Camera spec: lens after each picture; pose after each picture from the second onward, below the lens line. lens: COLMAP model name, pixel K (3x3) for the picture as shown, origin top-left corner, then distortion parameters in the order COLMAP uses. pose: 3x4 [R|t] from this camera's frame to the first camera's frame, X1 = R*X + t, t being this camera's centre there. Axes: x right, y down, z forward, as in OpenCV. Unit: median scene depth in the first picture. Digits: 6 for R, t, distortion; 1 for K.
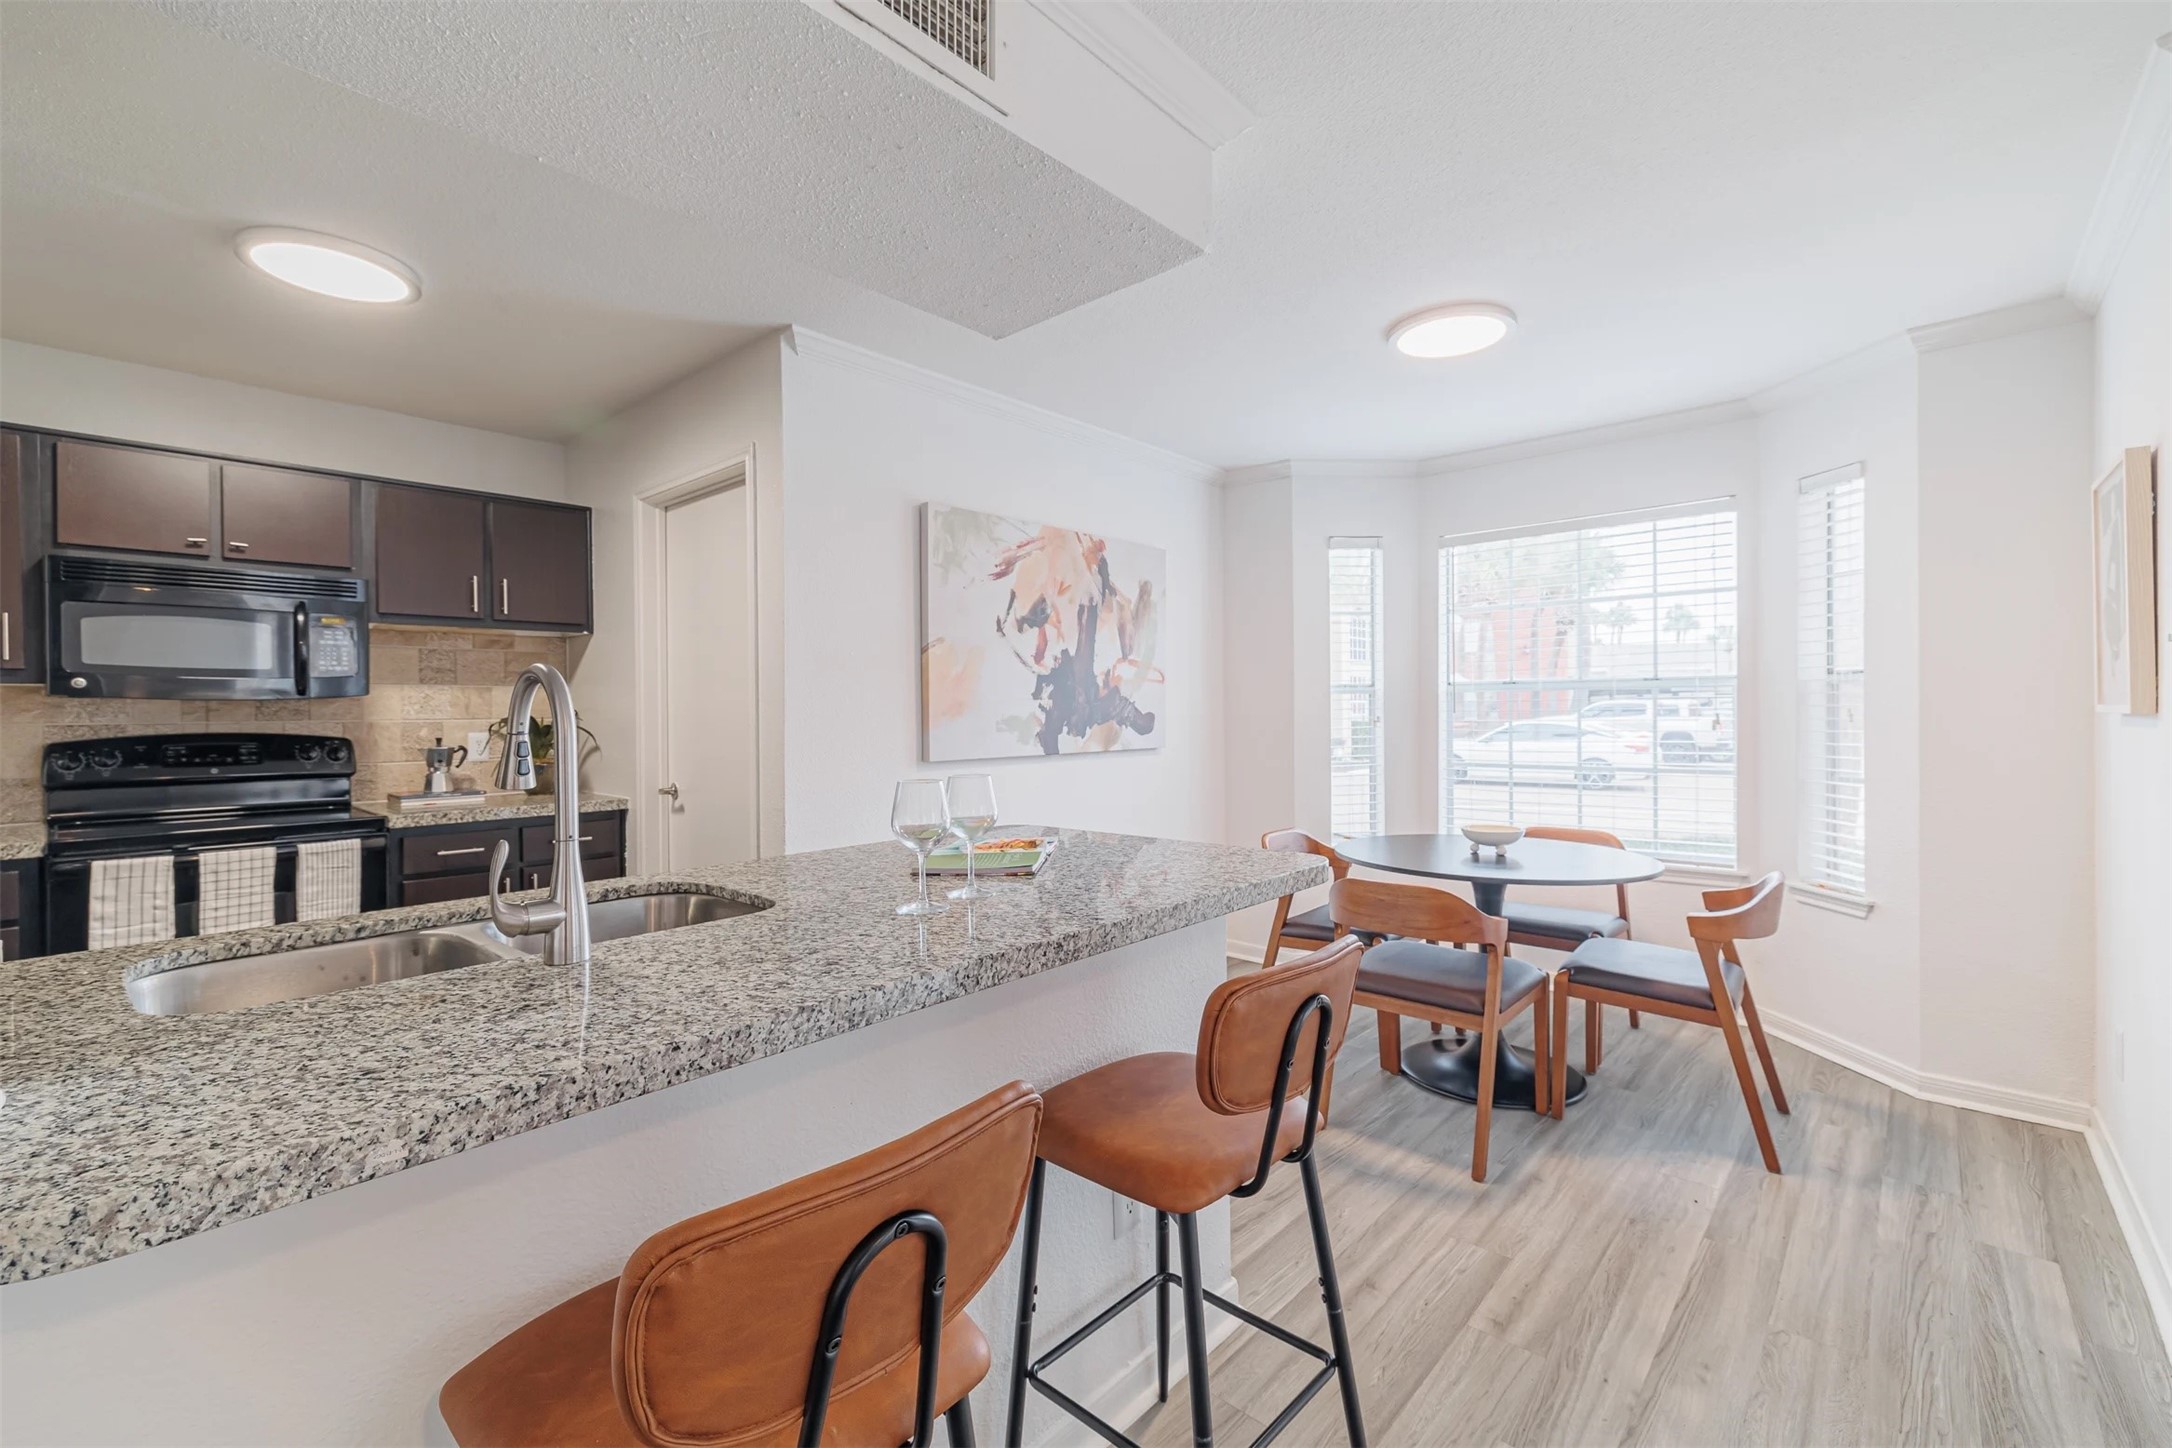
lens RADIAL K [[918.0, 0, 1113.1], [0, 918.0, 713.3], [0, 0, 1]] dist [0.019139, -0.004009]
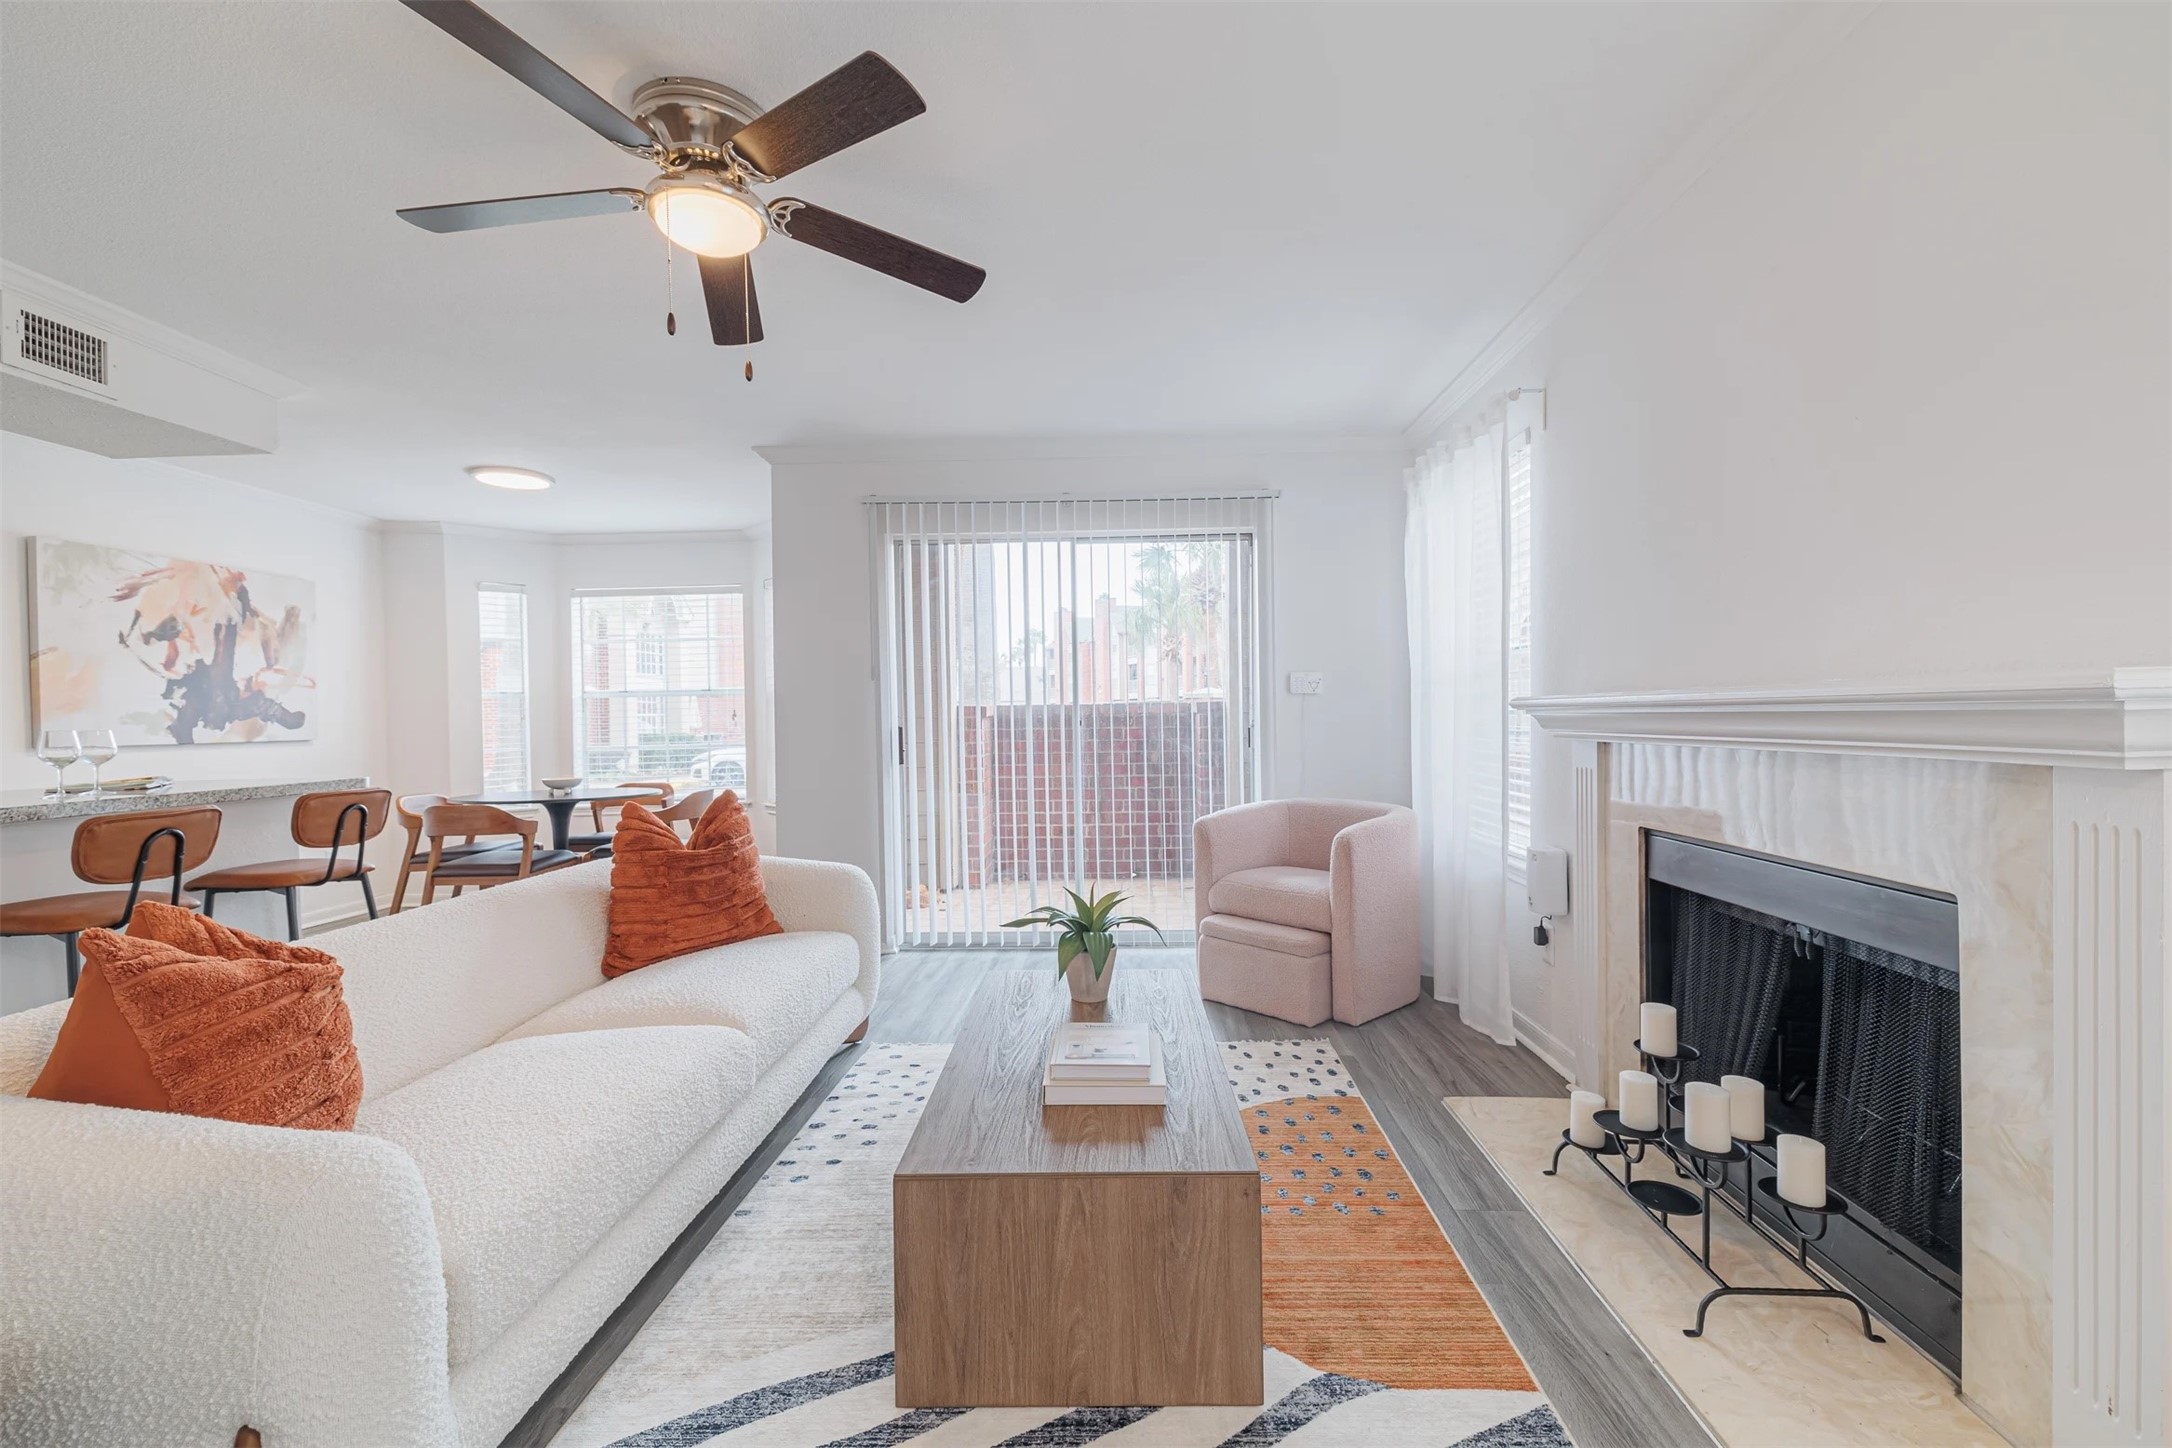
lens RADIAL K [[918.0, 0, 1082.3], [0, 918.0, 727.3], [0, 0, 1]] dist [0.019139, -0.004009]
pose [[0.783250, -0.011612, 0.621599, 0.099117], [0.013005, 0.999913, 0.002292, 0.035118], [-0.621571, 0.006289, 0.783332, -0.728324]]
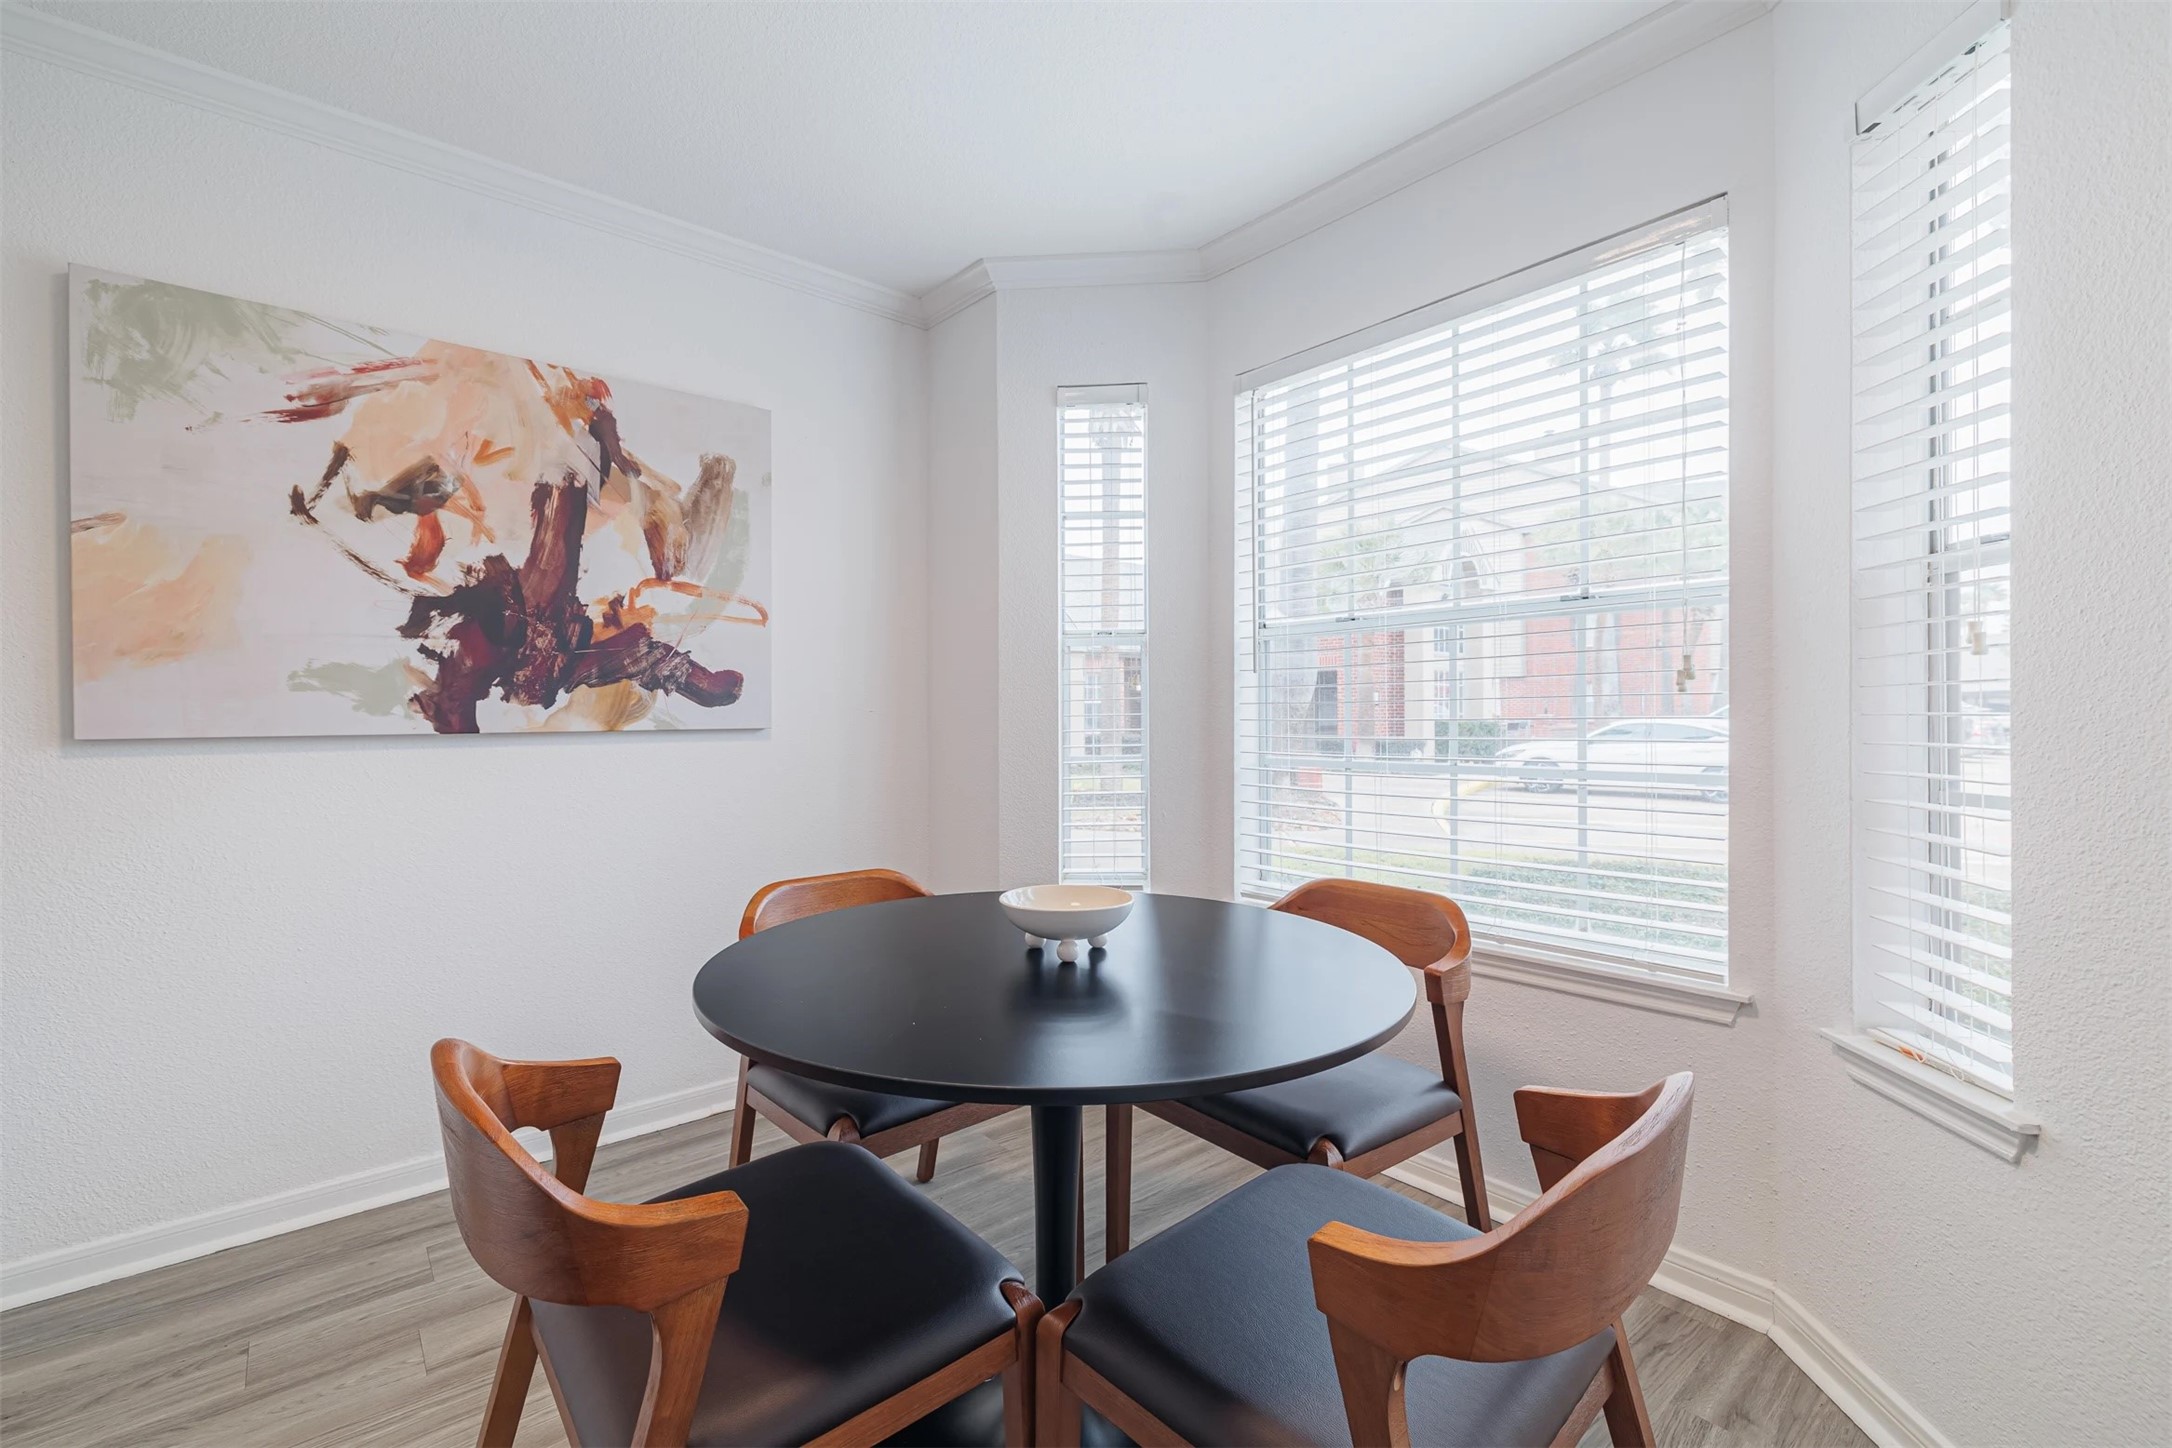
lens RADIAL K [[918.0, 0, 1087.9], [0, 918.0, 703.7], [0, 0, 1]] dist [0.019139, -0.004009]
pose [[0.988126, 0.001275, -0.153641, 0.415562], [-0.003105, 0.999927, -0.011672, 0.031133], [0.153615, 0.012010, 0.988058, 0.472763]]
